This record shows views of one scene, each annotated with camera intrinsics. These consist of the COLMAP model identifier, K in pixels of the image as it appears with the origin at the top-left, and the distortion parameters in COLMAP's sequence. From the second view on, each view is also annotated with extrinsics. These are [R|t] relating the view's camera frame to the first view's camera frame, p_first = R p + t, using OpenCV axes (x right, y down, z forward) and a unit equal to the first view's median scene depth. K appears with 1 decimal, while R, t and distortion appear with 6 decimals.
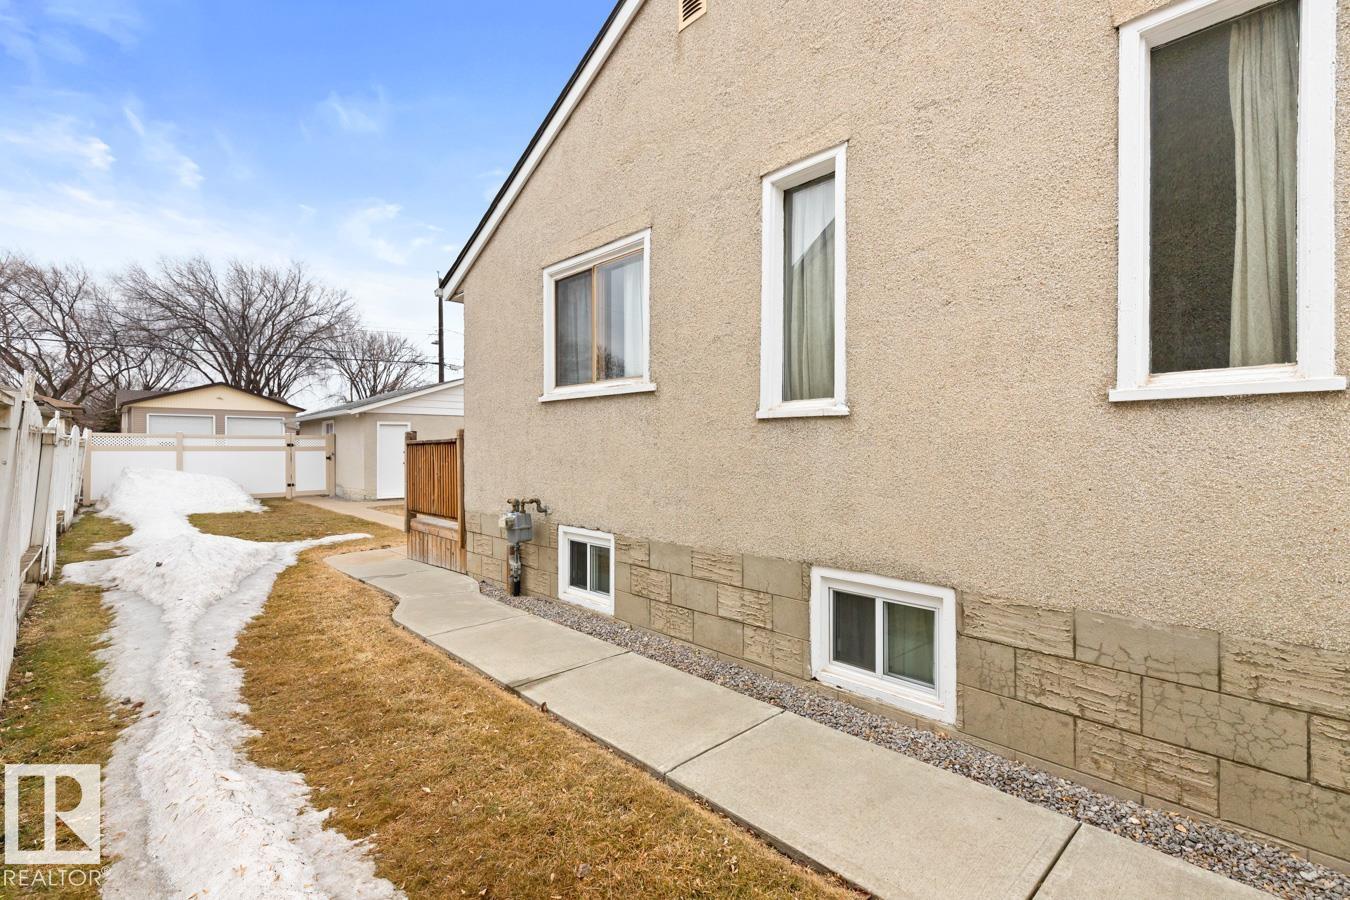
lens RADIAL K [[622.5, 0, 679.9], [0, 622.5, 441.3], [0, 0, 1]] dist [0.001103, 0.000133]
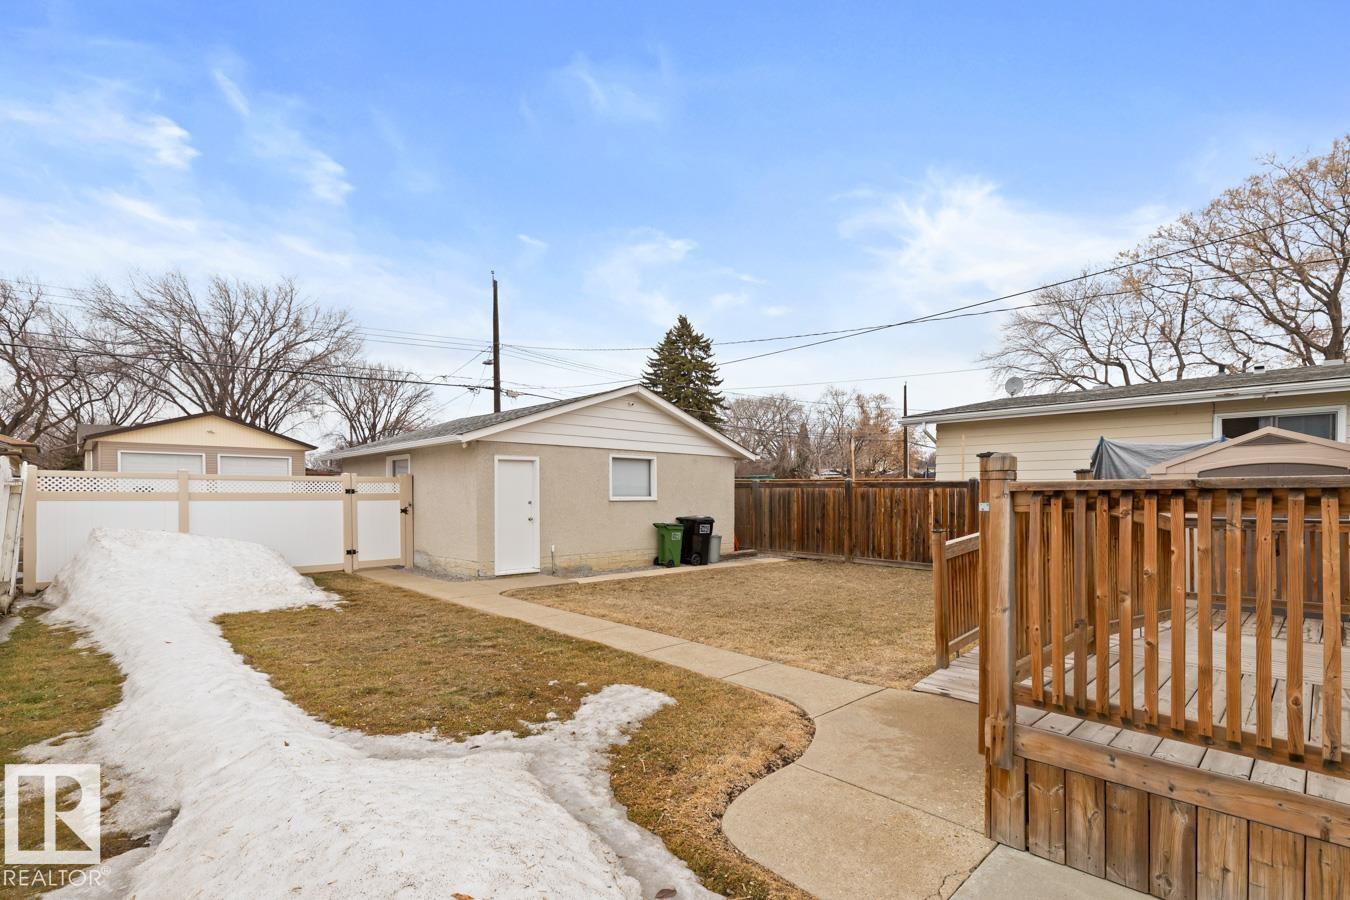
lens RADIAL K [[619.7, 0, 663.1], [0, 619.7, 497.5], [0, 0, 1]] dist [0.002124, 0.000294]
pose [[0.999784, 0.002046, 0.020693, -0.120699], [-0.002359, 0.999883, 0.015135, 0.000744], [-0.020660, -0.015181, 0.999671, 0.132671]]
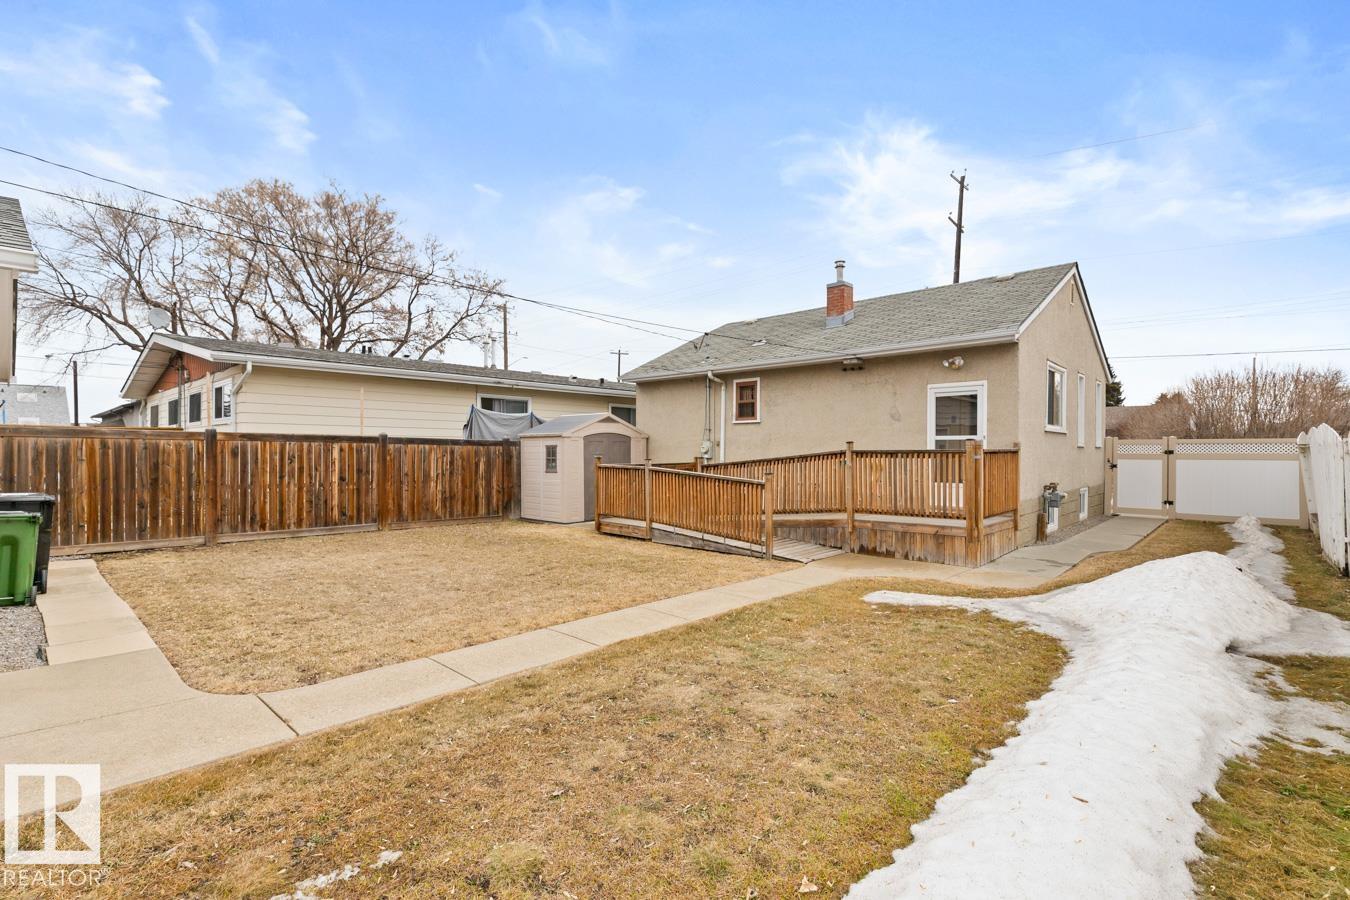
lens RADIAL K [[639.3, 0, 675.0], [0, 639.3, 450.0], [0, 0, 1]] dist [0.003485, 0.000500]
pose [[-0.079074, 0.002117, 0.996867, -0.804569], [-0.013736, 0.999900, -0.003213, 0.008412], [-0.996774, -0.013947, -0.079037, 0.894912]]
